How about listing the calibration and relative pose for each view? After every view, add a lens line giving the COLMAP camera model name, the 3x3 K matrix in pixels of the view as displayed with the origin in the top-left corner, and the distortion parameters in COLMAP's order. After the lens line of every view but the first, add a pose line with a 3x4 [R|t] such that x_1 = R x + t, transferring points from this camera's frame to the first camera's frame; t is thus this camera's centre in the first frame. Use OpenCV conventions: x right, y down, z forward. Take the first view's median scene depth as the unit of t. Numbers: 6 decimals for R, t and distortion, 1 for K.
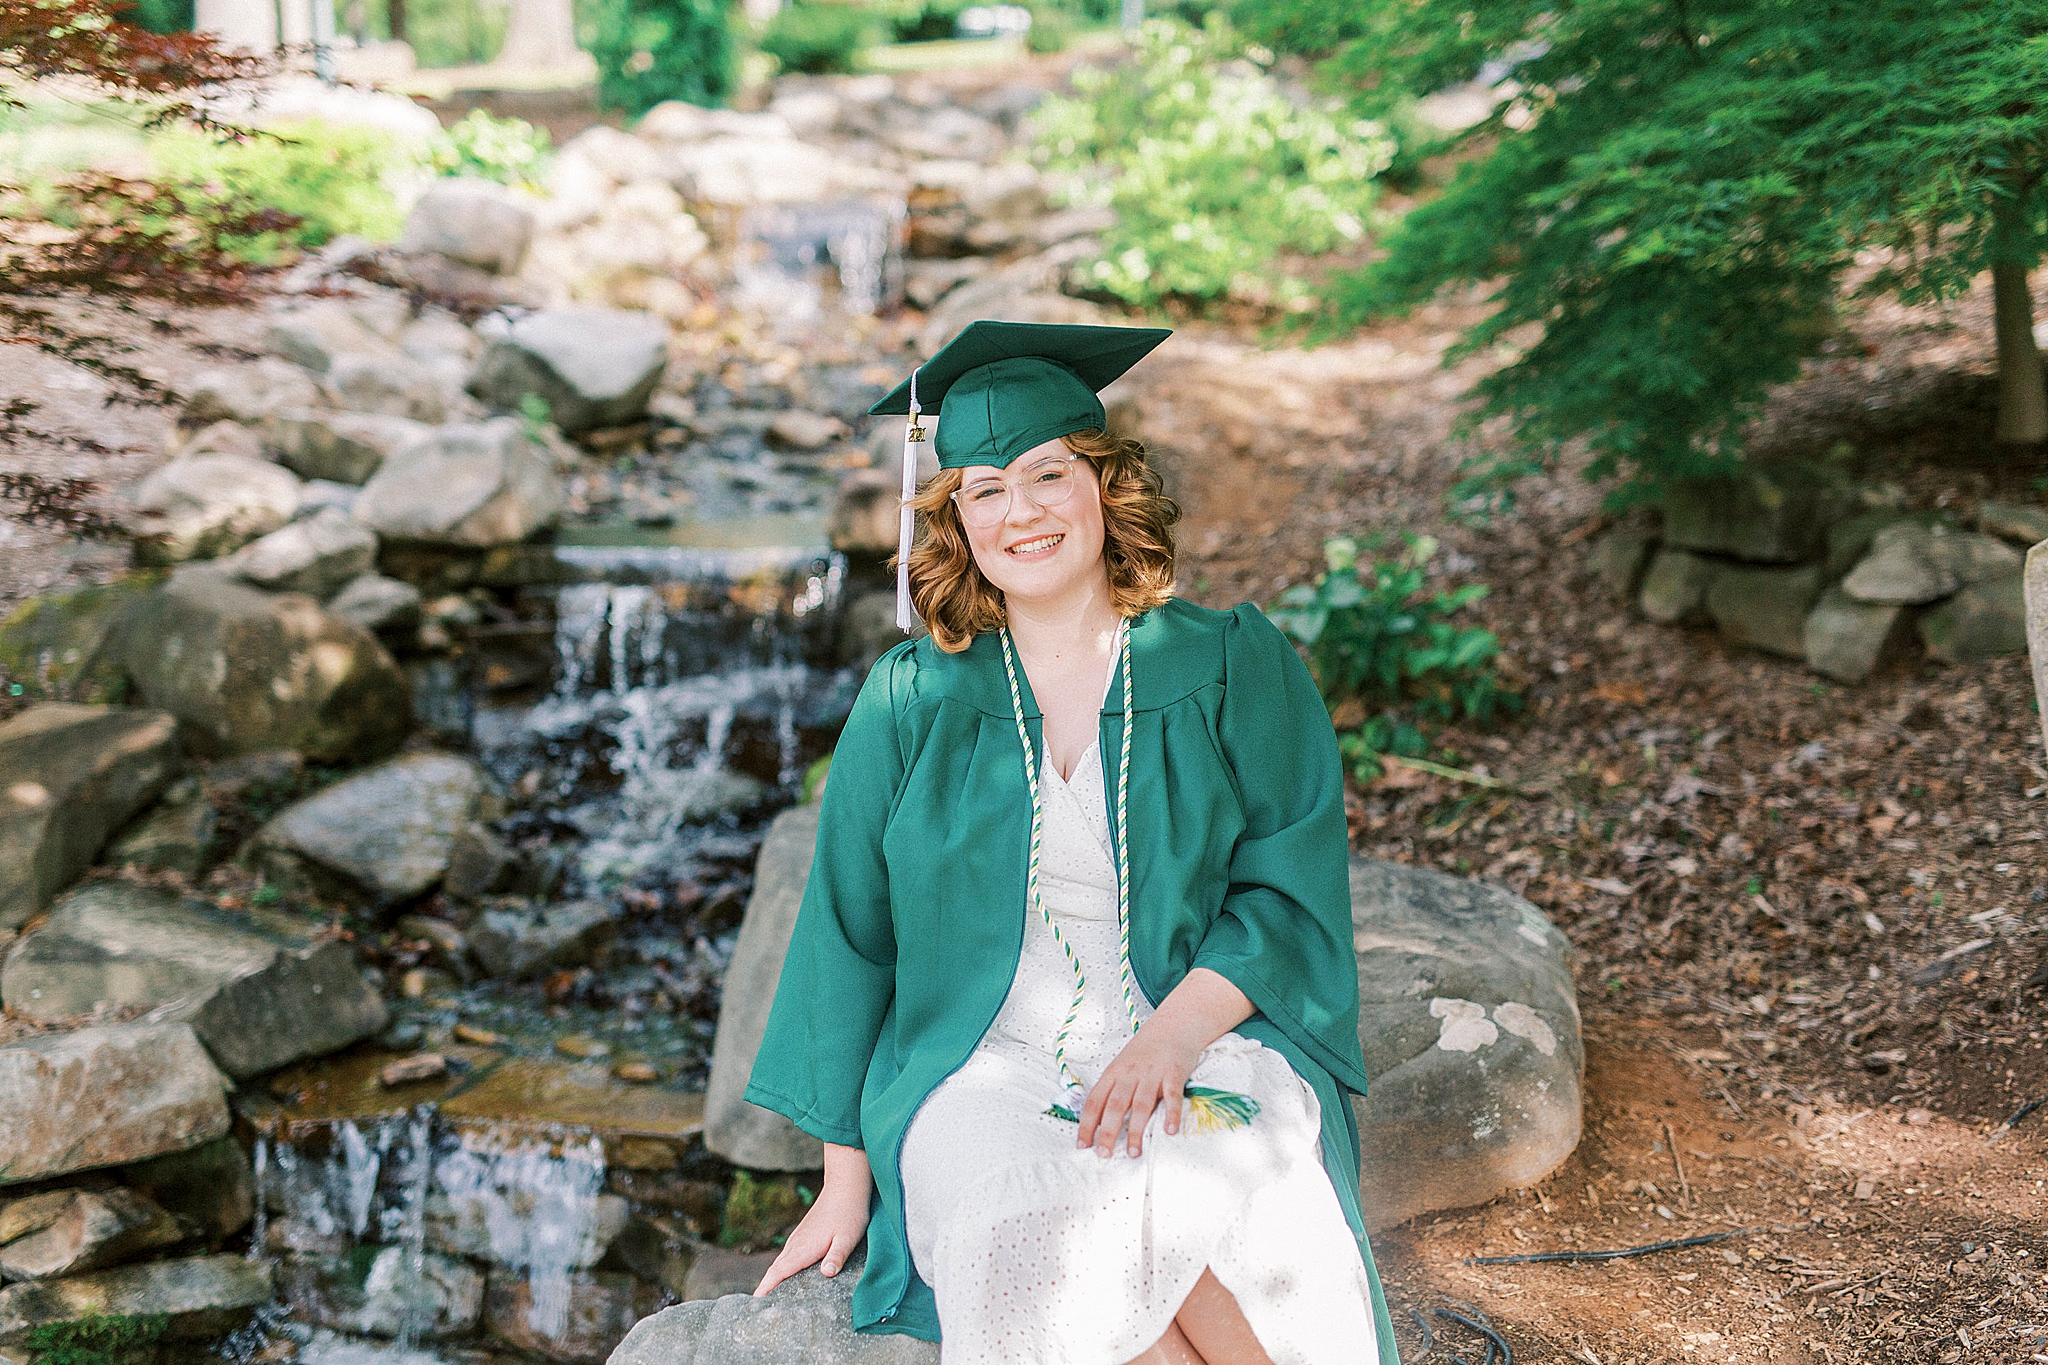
lens RADIAL K [[2835.5, 0, 1024.0], [0, 2835.5, 682.5], [0, 0, 1]] dist [0.006912, 0.000387]
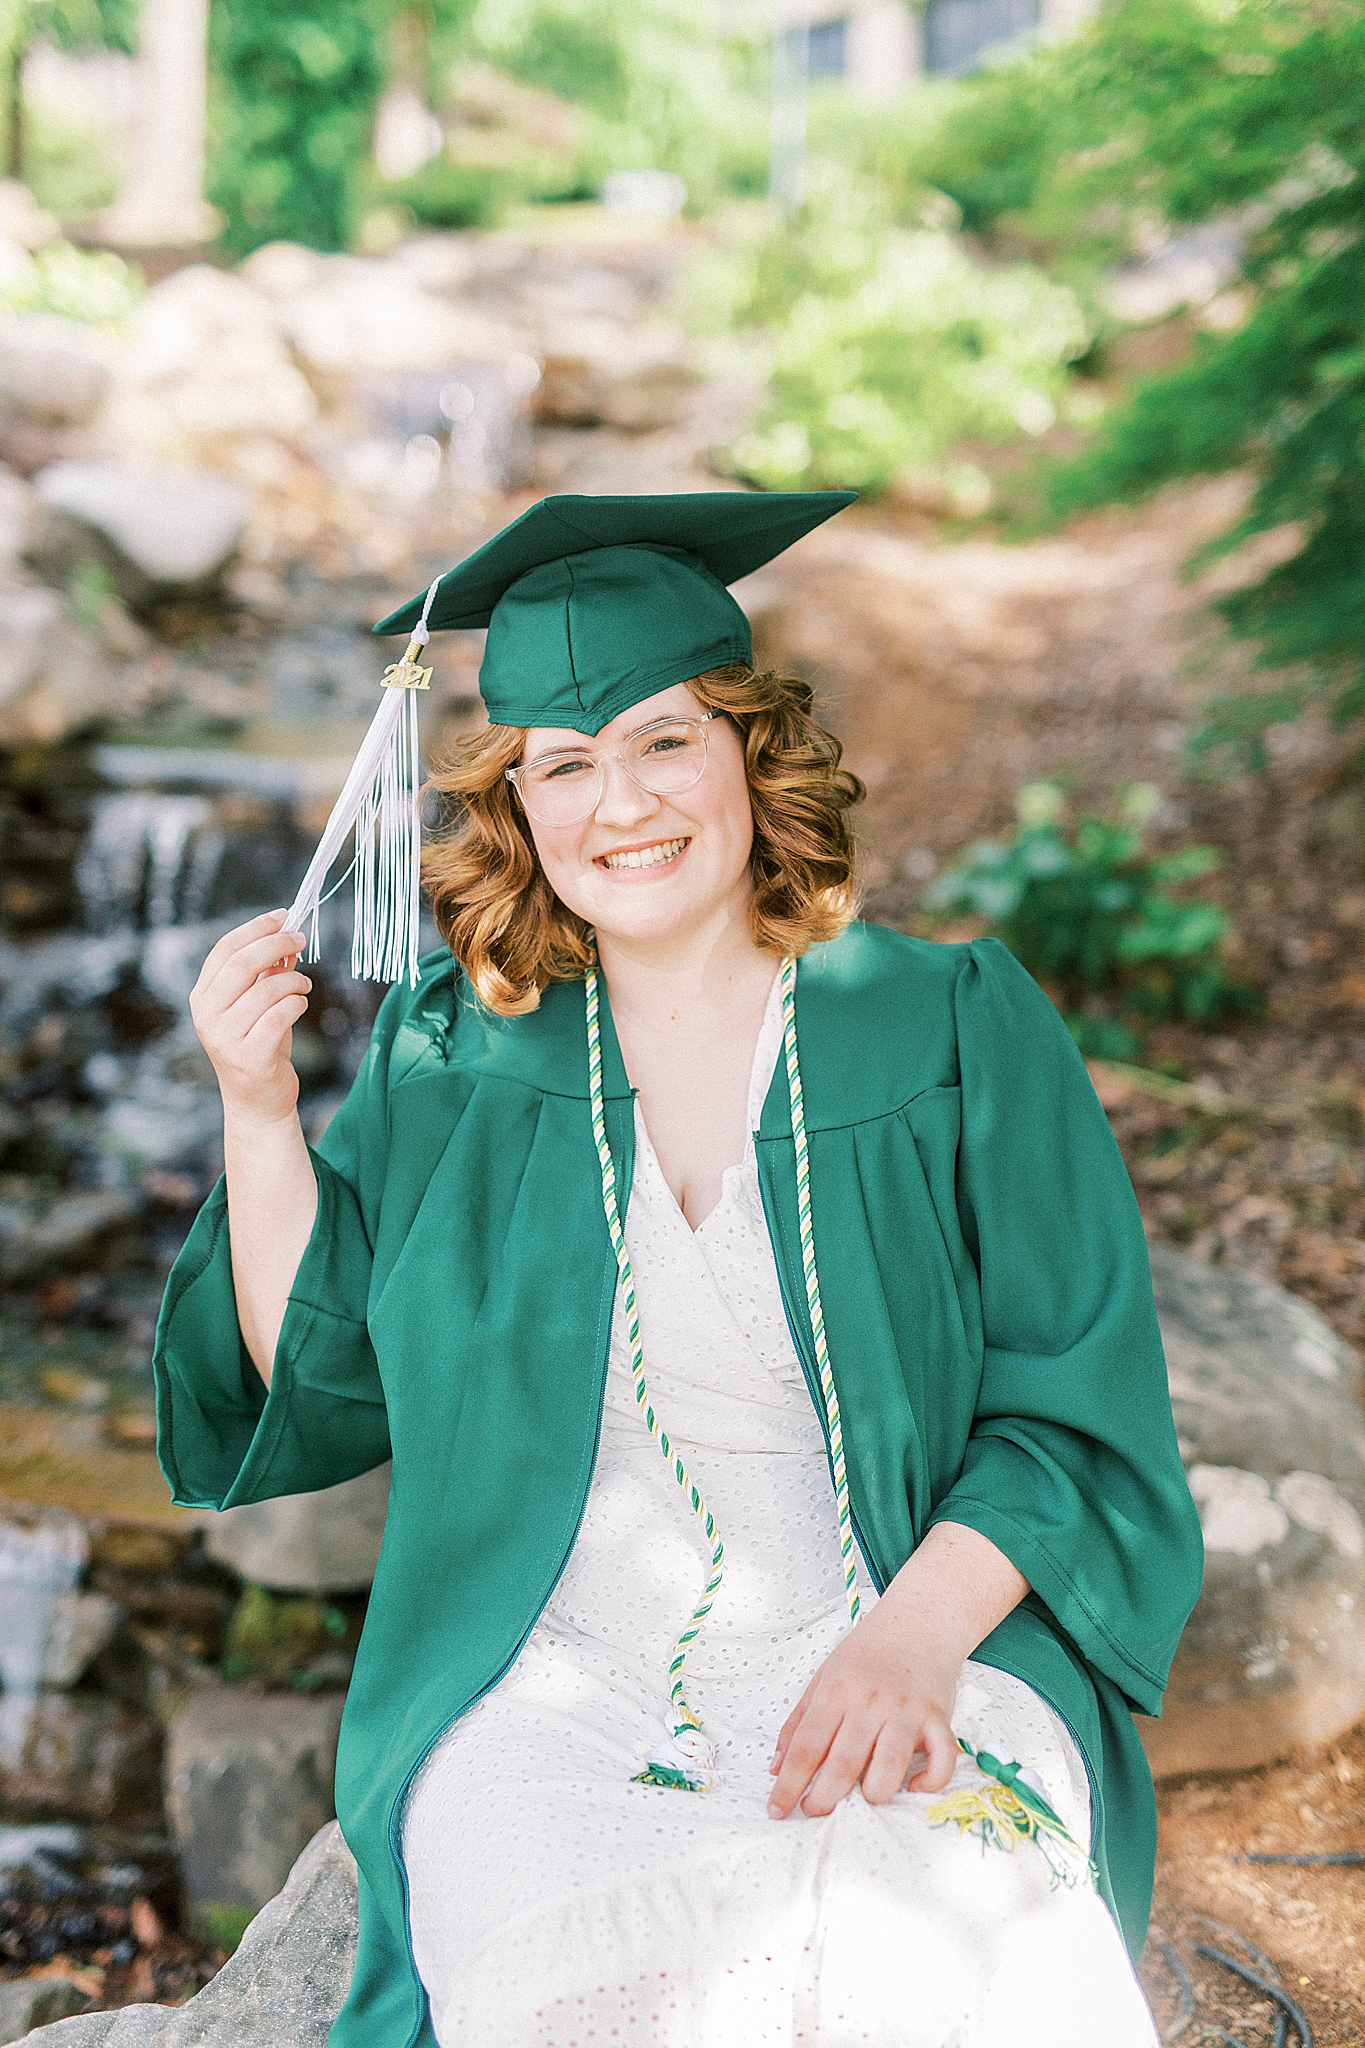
lens RADIAL K [[2794.4, 0, 795.2], [0, 2794.4, 1021.1], [0, 0, 1]] dist [0.016011, -0.030034]
pose [[0.998026, 0.034471, 0.052495, 0.002123], [-0.037073, 0.998089, 0.049431, -0.020096], [-0.050691, -0.051280, 0.997397, 0.195305]]
